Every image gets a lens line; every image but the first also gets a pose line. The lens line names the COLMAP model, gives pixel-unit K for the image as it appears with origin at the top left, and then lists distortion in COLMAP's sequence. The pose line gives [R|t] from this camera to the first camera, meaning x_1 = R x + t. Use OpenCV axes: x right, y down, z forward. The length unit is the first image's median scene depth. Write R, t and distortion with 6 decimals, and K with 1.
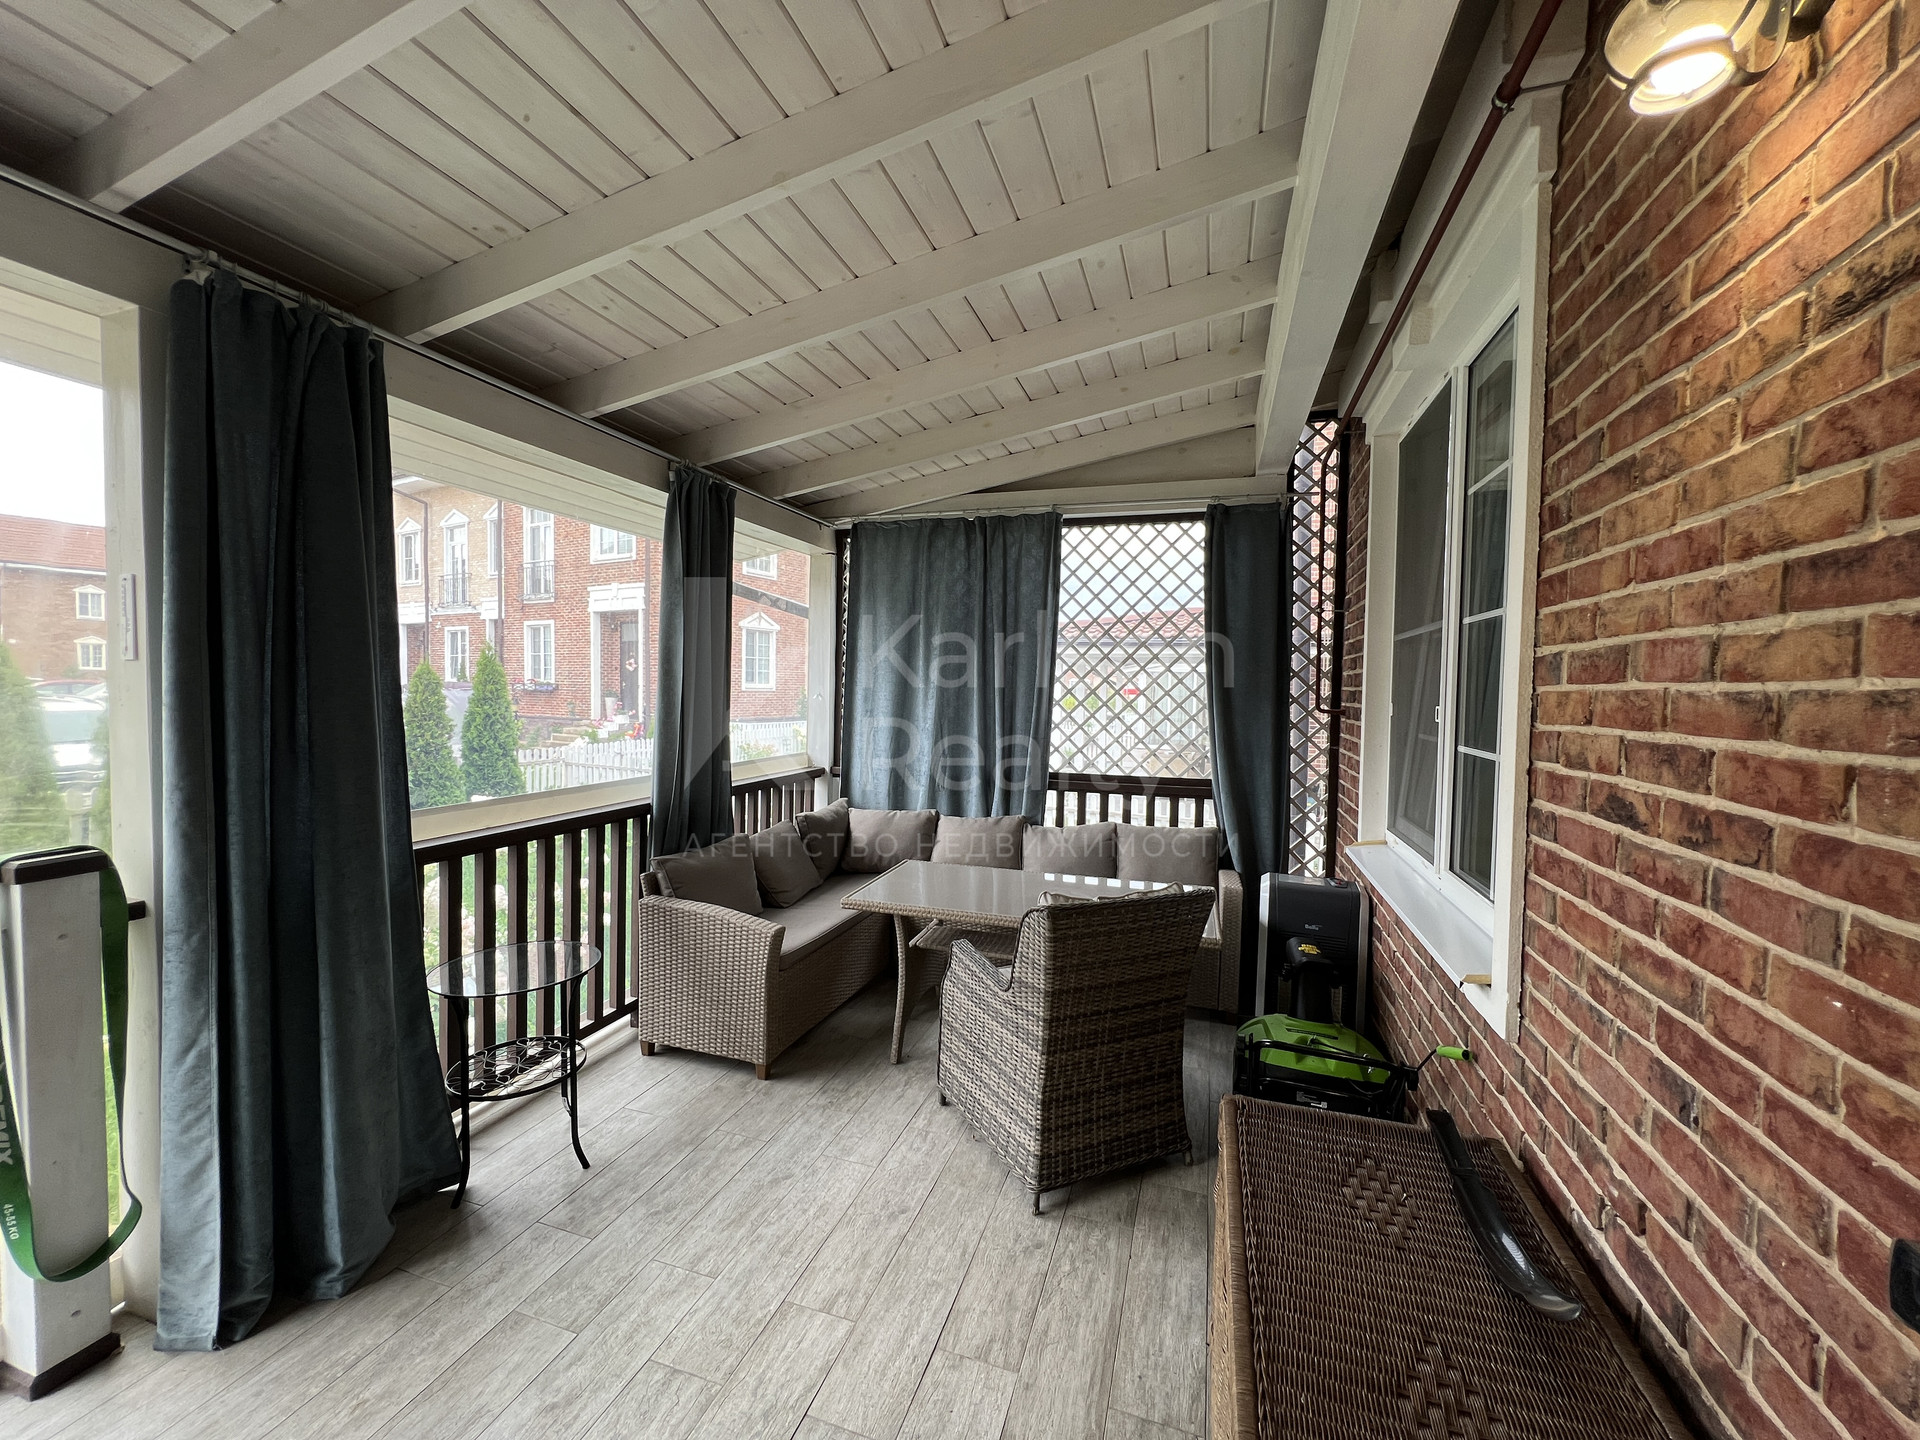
lens RADIAL K [[767.9, 0, 957.1], [0, 767.9, 715.2], [0, 0, 1]] dist [-0.002222, 0.000177]
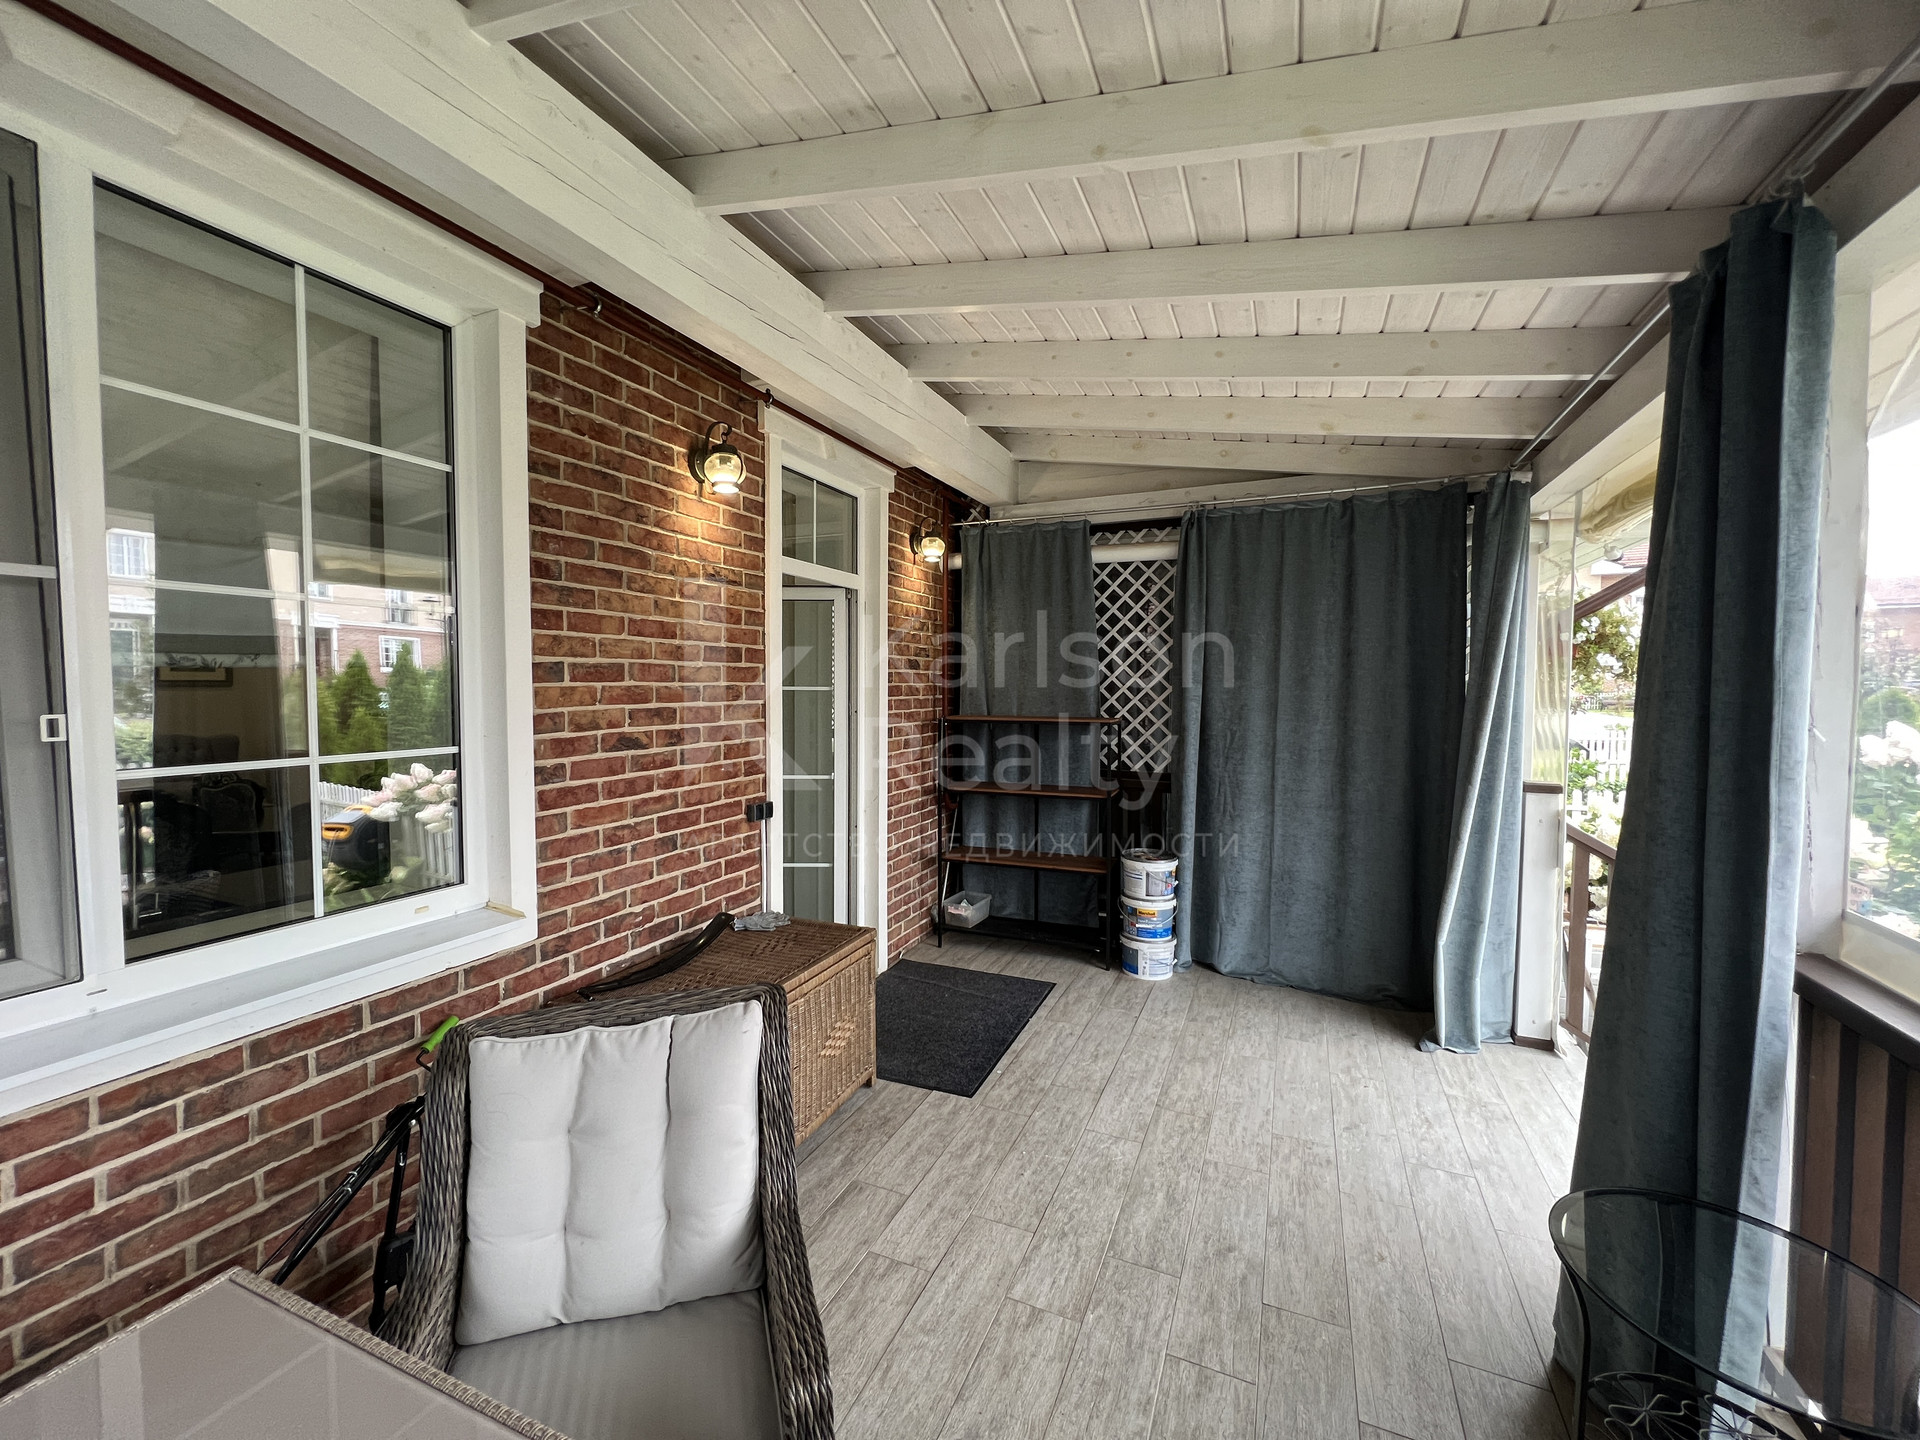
lens RADIAL K [[767.9, 0, 957.1], [0, 767.9, 715.2], [0, 0, 1]] dist [-0.002222, 0.000177]
pose [[-0.995334, -0.025987, 0.092920, -0.217704], [-0.018481, 0.996564, 0.080742, -0.139294], [-0.094699, 0.078648, -0.992394, 3.052453]]
